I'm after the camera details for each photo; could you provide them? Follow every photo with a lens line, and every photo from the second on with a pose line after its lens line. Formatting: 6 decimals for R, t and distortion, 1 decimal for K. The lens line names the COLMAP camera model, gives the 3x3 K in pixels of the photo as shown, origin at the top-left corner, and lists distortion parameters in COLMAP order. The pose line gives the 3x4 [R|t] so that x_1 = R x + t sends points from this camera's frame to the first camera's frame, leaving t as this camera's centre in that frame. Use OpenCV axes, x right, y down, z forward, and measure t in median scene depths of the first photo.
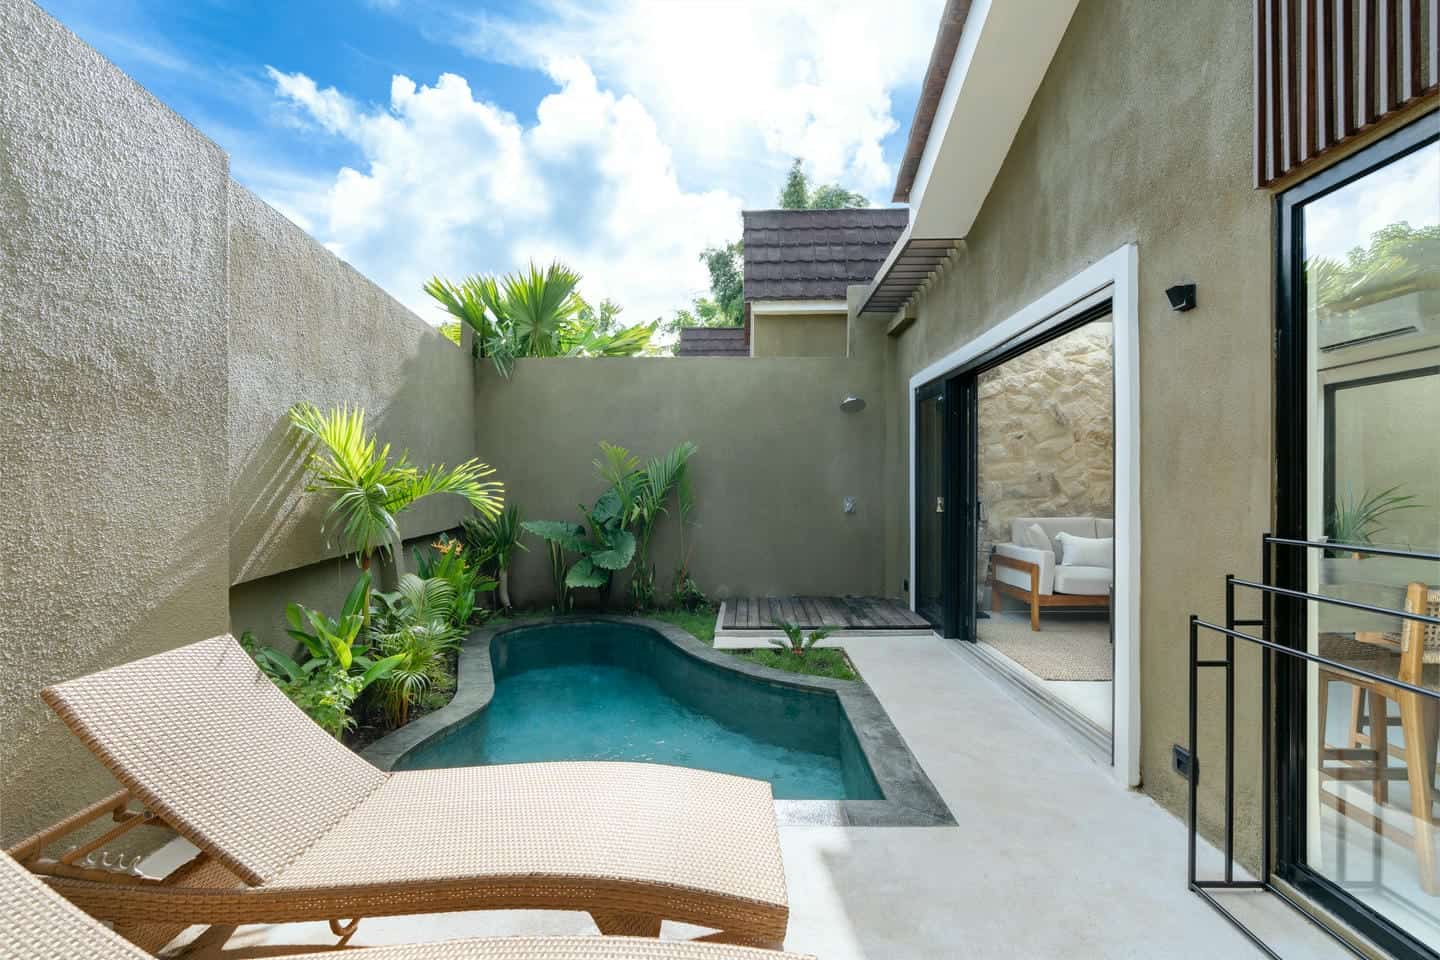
lens RADIAL K [[689.9, 0, 720.0], [0, 689.9, 480.0], [0, 0, 1]] dist [0.002630, 0.000039]
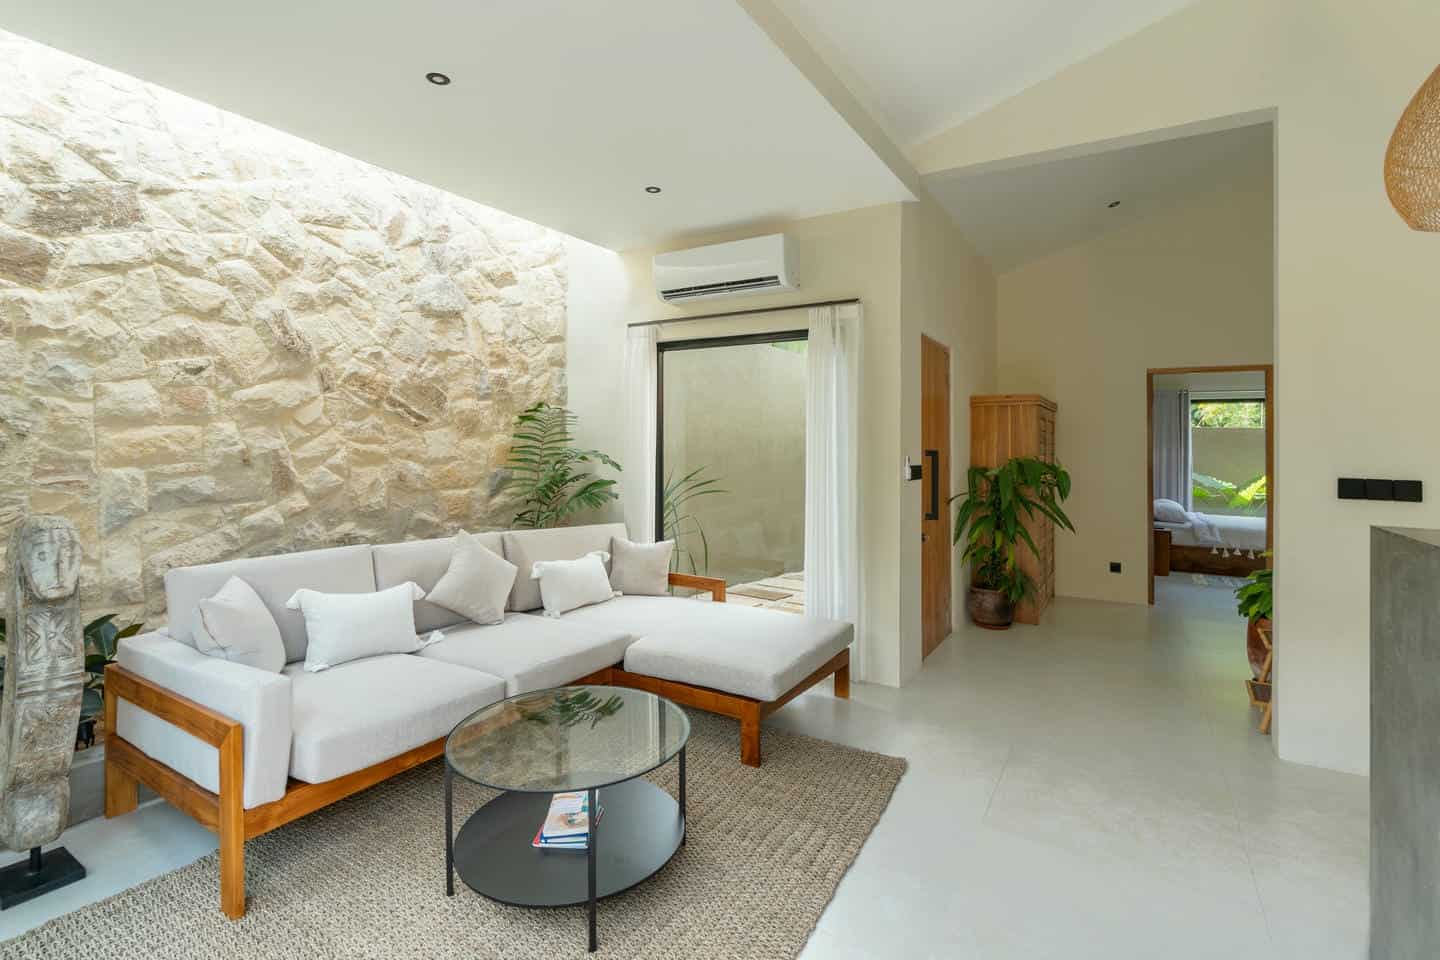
lens RADIAL K [[661.8, 0, 741.8], [0, 661.8, 460.0], [0, 0, 1]] dist [-0.001192, 0.000349]
pose [[0.473466, -0.012330, 0.880726, 0.220847], [-0.018500, 0.999542, 0.023939, -0.020346], [-0.880618, -0.027628, 0.473021, 0.478443]]
